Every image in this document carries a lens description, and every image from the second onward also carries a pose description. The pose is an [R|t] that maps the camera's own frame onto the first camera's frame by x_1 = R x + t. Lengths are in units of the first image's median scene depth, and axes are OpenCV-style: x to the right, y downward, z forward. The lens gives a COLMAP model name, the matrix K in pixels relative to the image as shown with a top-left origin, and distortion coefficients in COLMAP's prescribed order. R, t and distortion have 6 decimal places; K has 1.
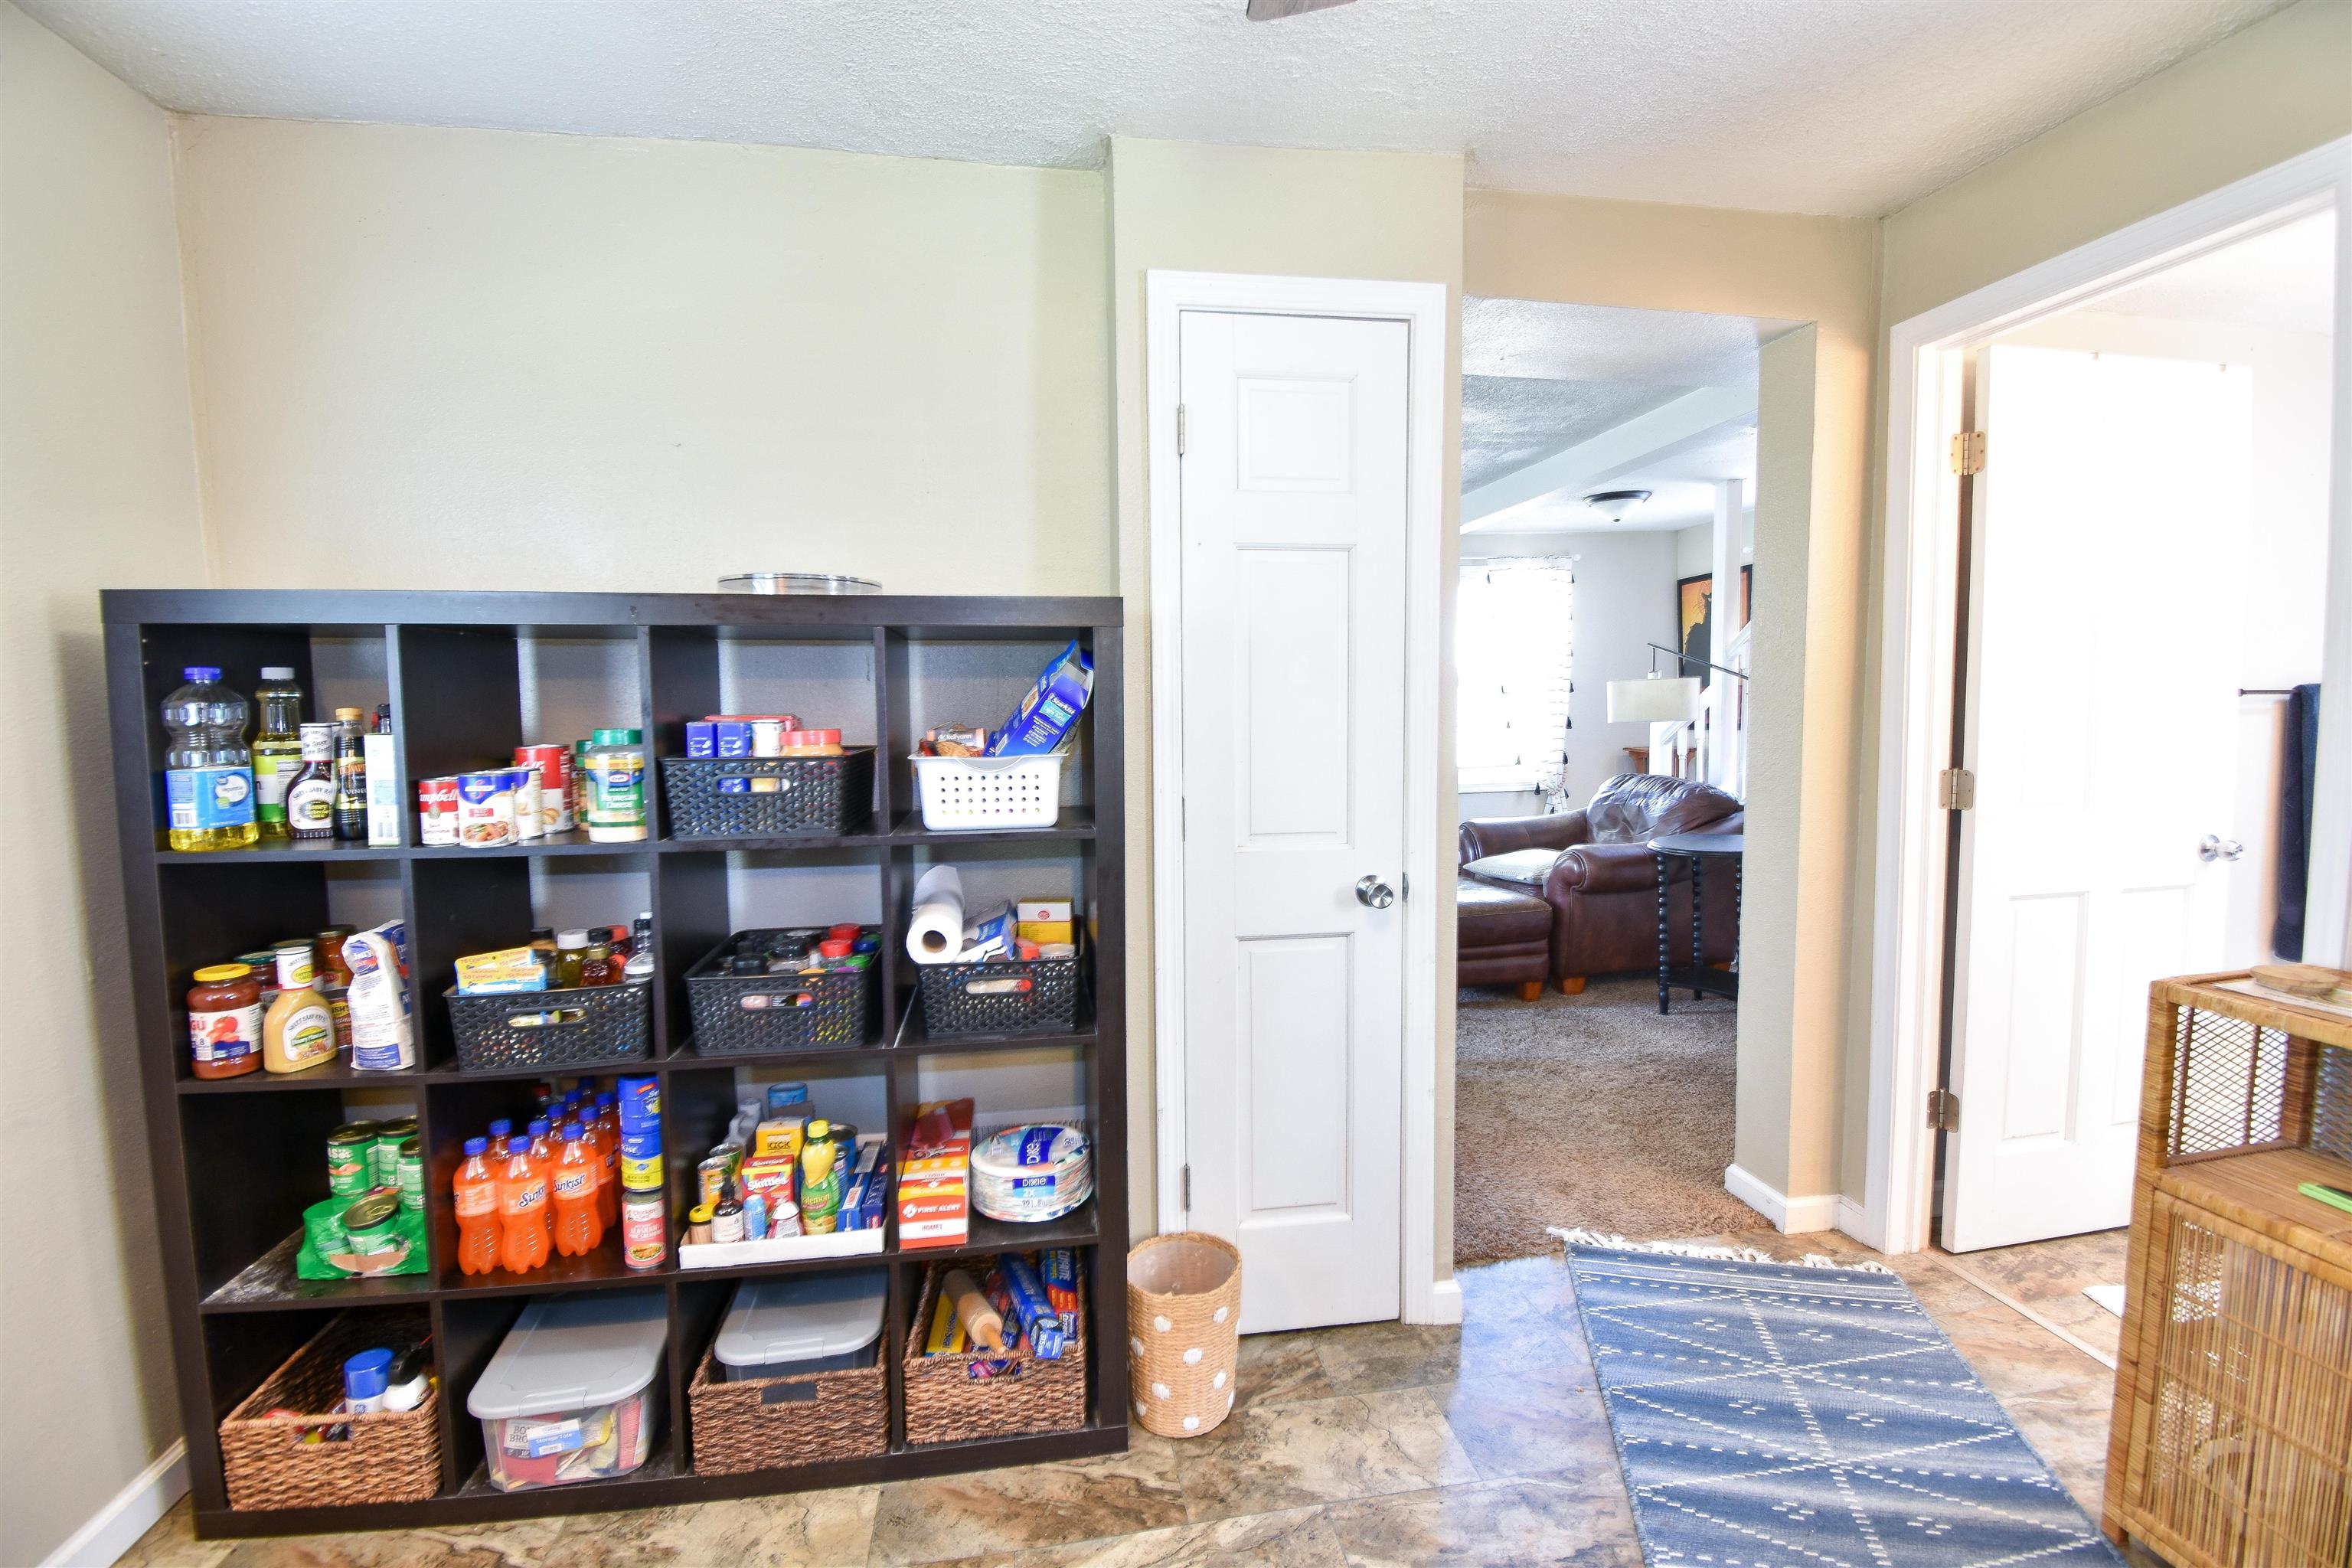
lens RADIAL K [[1049.5, 0, 1180.6], [0, 1049.5, 776.6], [0, 0, 1]] dist [0.000899, -0.016373]
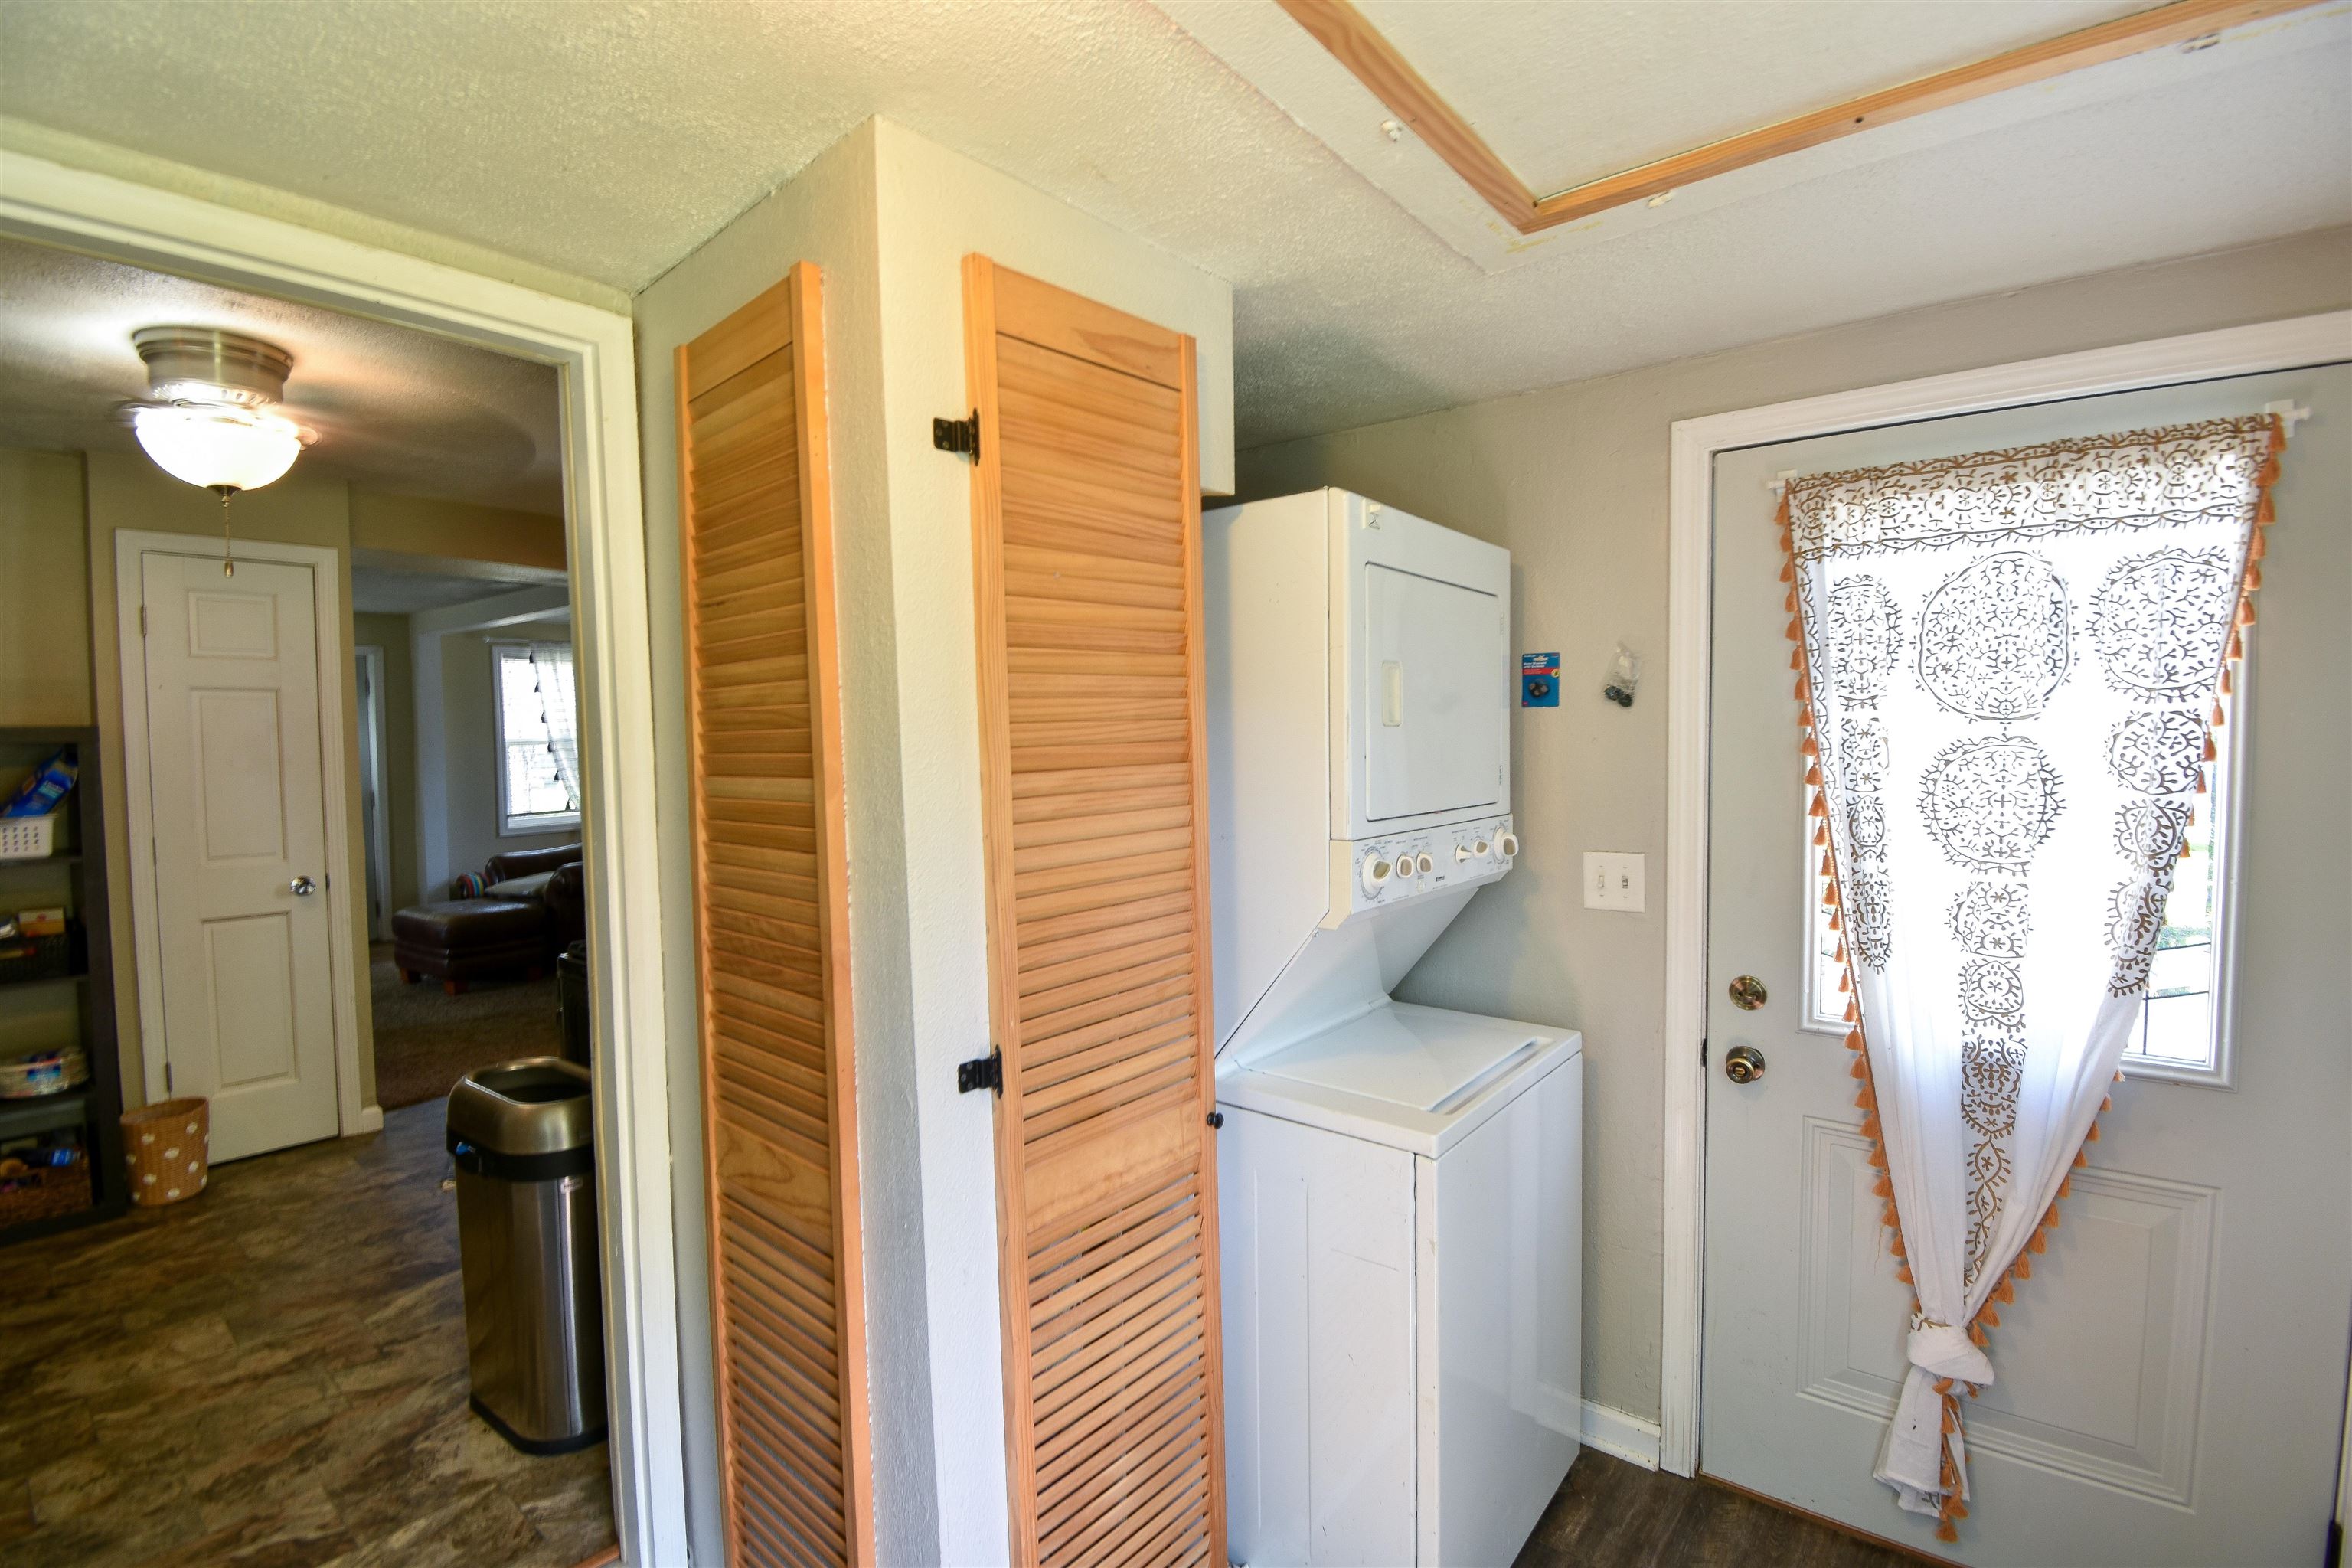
lens RADIAL K [[1049.5, 0, 1180.6], [0, 1049.5, 776.6], [0, 0, 1]] dist [0.000899, -0.016373]
pose [[0.738683, -0.027687, 0.673484, 0.102397], [0.053090, 0.998442, -0.017183, 0.036535], [-0.671959, 0.048448, 0.739002, -1.276642]]
